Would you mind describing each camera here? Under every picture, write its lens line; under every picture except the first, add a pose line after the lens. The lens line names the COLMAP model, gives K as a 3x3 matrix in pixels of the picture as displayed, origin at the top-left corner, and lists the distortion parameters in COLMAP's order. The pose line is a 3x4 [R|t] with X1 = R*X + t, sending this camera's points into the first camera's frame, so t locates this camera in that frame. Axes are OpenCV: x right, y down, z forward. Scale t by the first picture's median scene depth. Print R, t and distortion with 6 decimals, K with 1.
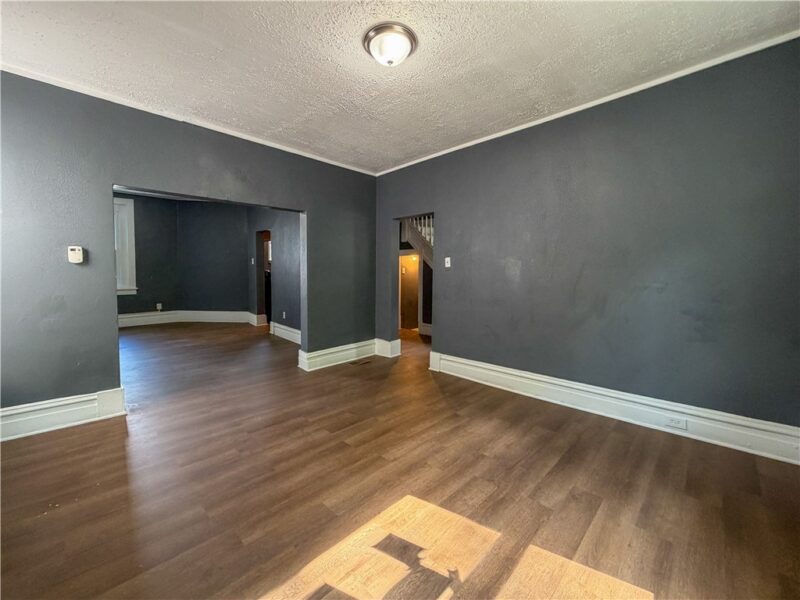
lens RADIAL K [[323.0, 0, 394.5], [0, 323.0, 286.6], [0, 0, 1]] dist [0.000226, -0.000055]
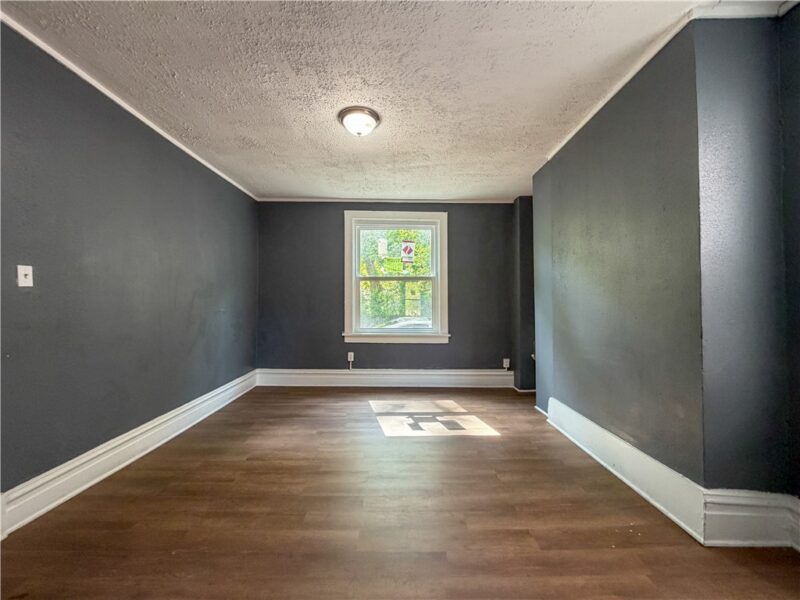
lens RADIAL K [[323.0, 0, 400.1], [0, 323.0, 297.4], [0, 0, 1]] dist [0.000226, -0.000055]
pose [[-0.714590, 0.007889, 0.699499, -0.926723], [0.022151, 0.999690, 0.011354, -0.067530], [-0.699192, 0.023609, -0.714544, 1.665891]]
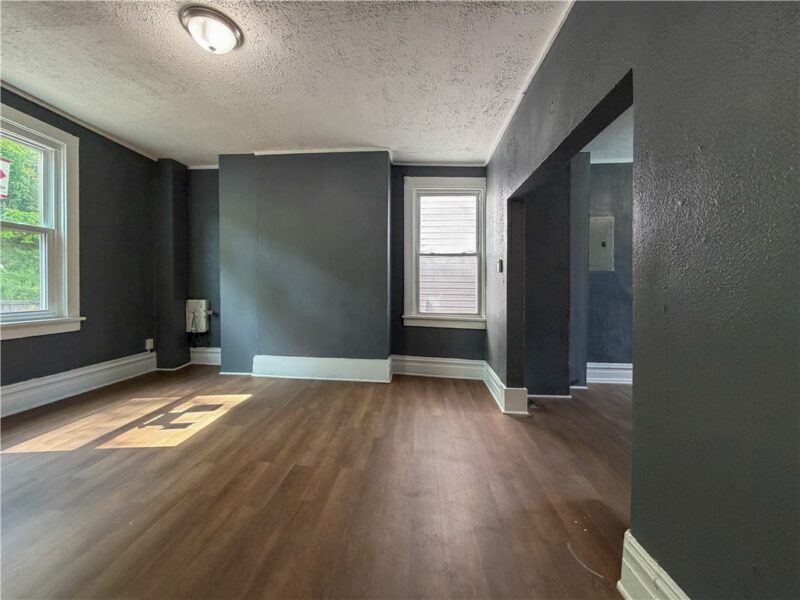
lens RADIAL K [[323.0, 0, 390.6], [0, 323.0, 288.5], [0, 0, 1]] dist [0.000226, -0.000055]
pose [[-0.761290, -0.017378, -0.648179, 0.181677], [-0.048608, 0.998357, 0.030324, -0.038733], [0.646587, 0.054592, -0.760884, 1.943378]]
